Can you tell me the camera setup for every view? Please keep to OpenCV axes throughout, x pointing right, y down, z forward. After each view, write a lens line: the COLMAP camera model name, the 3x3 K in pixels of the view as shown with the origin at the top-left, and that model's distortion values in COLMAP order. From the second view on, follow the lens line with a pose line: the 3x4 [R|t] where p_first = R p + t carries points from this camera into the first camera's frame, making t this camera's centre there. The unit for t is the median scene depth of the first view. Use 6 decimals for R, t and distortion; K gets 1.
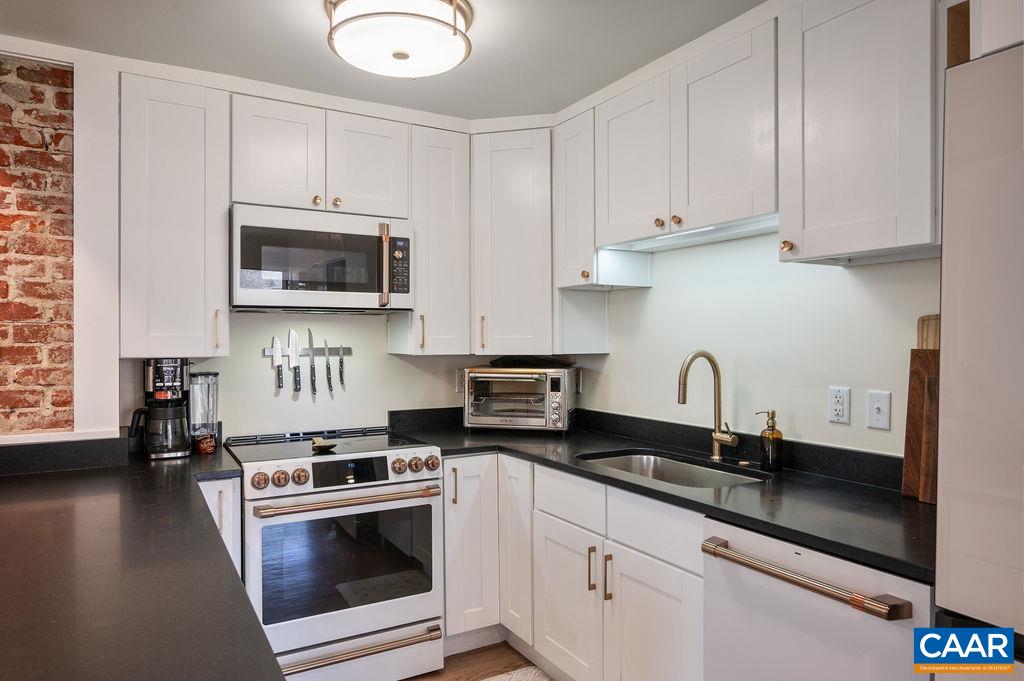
lens RADIAL K [[651.8, 0, 511.5], [0, 651.8, 347.4], [0, 0, 1]] dist [-0.003690, 0.000095]
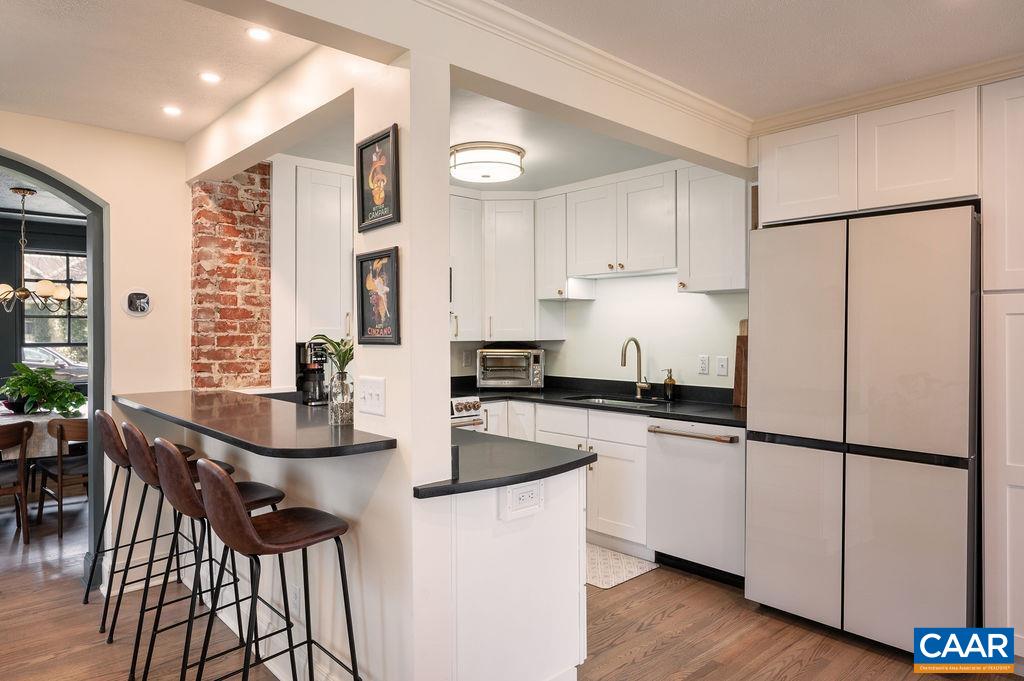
lens RADIAL K [[639.2, 0, 512.0], [0, 639.2, 340.5], [0, 0, 1]] dist [0.000326, -0.000084]
pose [[0.976598, -0.002961, 0.215051, -0.433514], [0.002669, 0.999995, 0.001649, 0.010408], [-0.215054, -0.001036, 0.976602, -0.690850]]
